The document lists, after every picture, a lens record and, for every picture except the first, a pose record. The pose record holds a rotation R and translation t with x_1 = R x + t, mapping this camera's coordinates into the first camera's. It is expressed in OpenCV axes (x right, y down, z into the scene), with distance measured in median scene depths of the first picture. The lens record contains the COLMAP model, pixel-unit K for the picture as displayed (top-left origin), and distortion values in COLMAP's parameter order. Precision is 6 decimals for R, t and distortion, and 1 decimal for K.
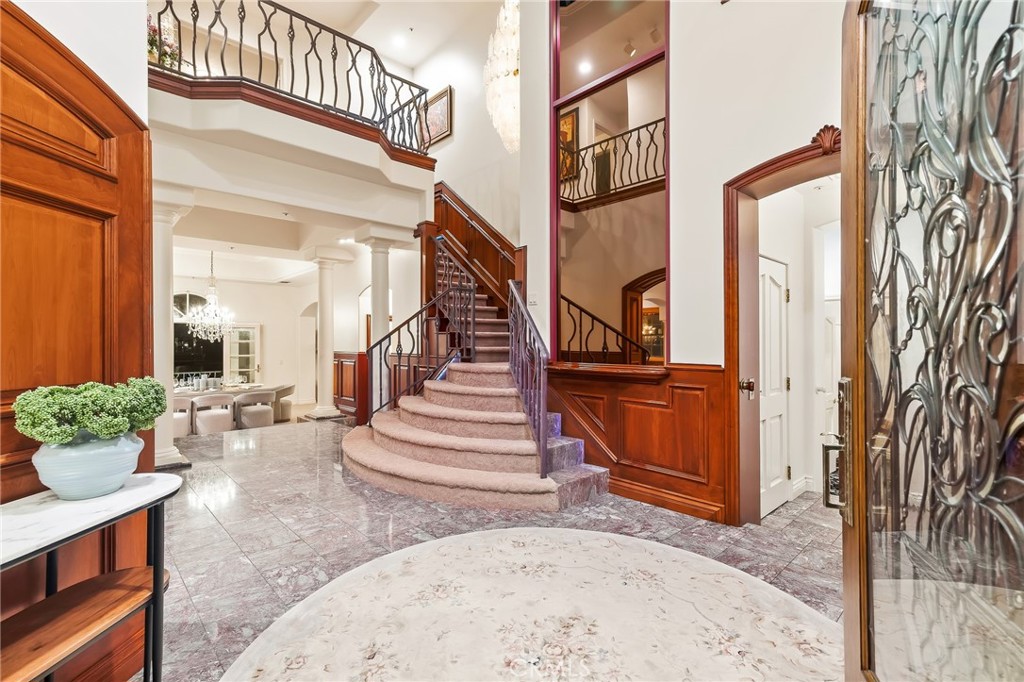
lens RADIAL K [[452.9, 0, 512.0], [0, 452.9, 341.0], [0, 0, 1]] dist [0.001591, -0.000046]
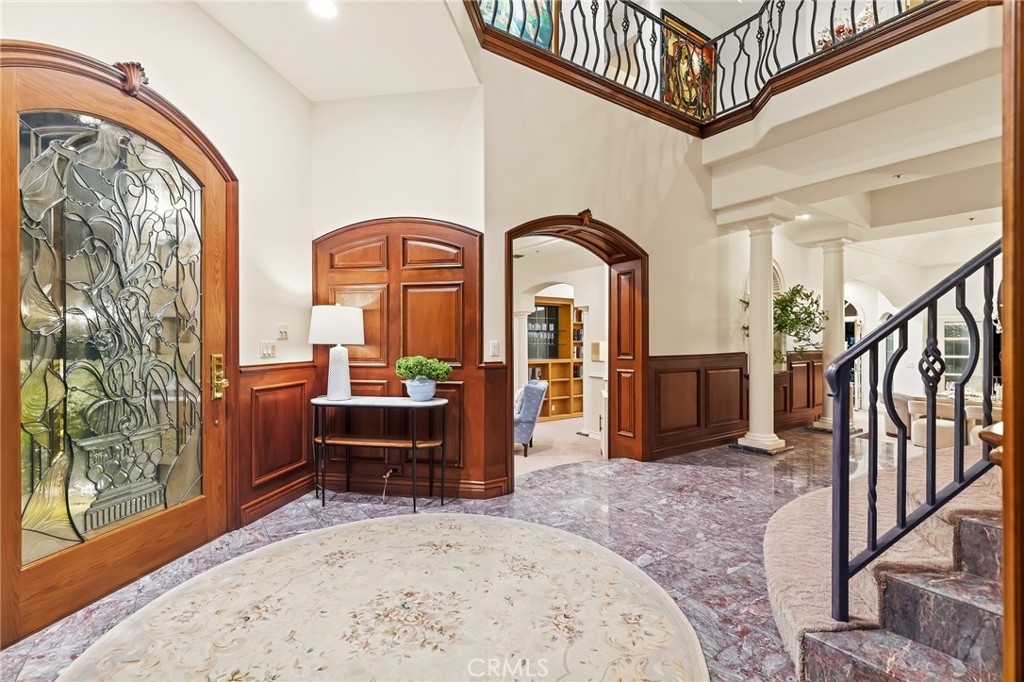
lens RADIAL K [[462.0, 0, 512.0], [0, 462.0, 341.0], [0, 0, 1]] dist [-0.002689, 0.013941]
pose [[-0.139463, -0.002441, -0.990224, 0.381452], [0.003009, 0.999991, -0.002889, 0.003546], [0.990223, -0.003382, -0.139455, 0.451291]]
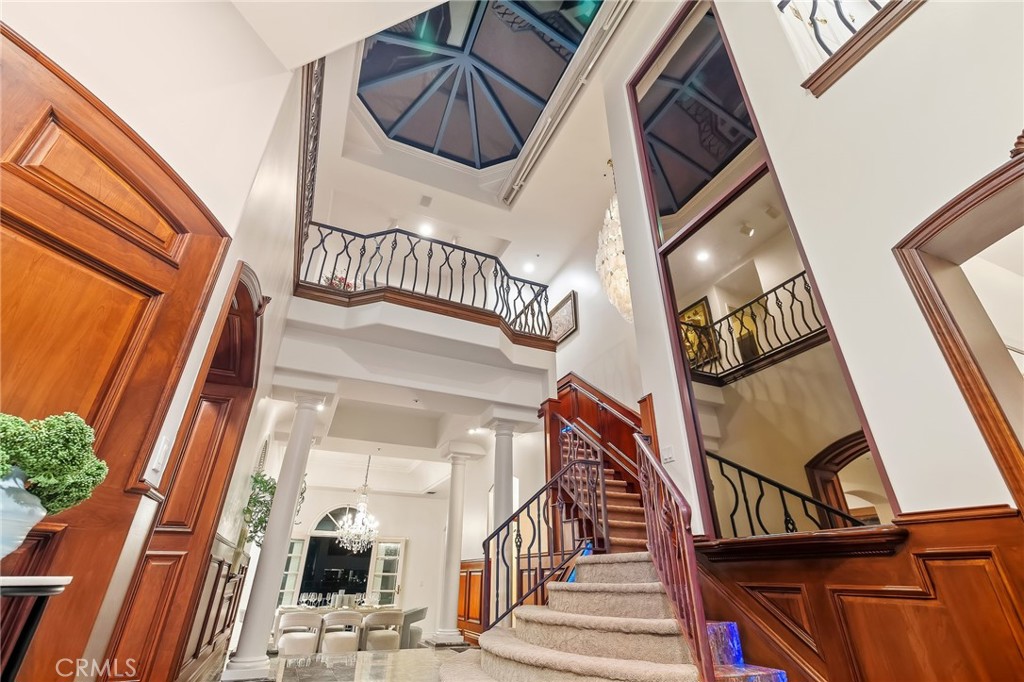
lens RADIAL K [[452.9, 0, 512.0], [0, 452.9, 341.0], [0, 0, 1]] dist [0.001591, -0.000046]
pose [[0.945387, -0.143221, -0.292800, 0.039142], [-0.008299, 0.887426, -0.460875, 0.078555], [0.325846, 0.438135, 0.837772, 0.130571]]
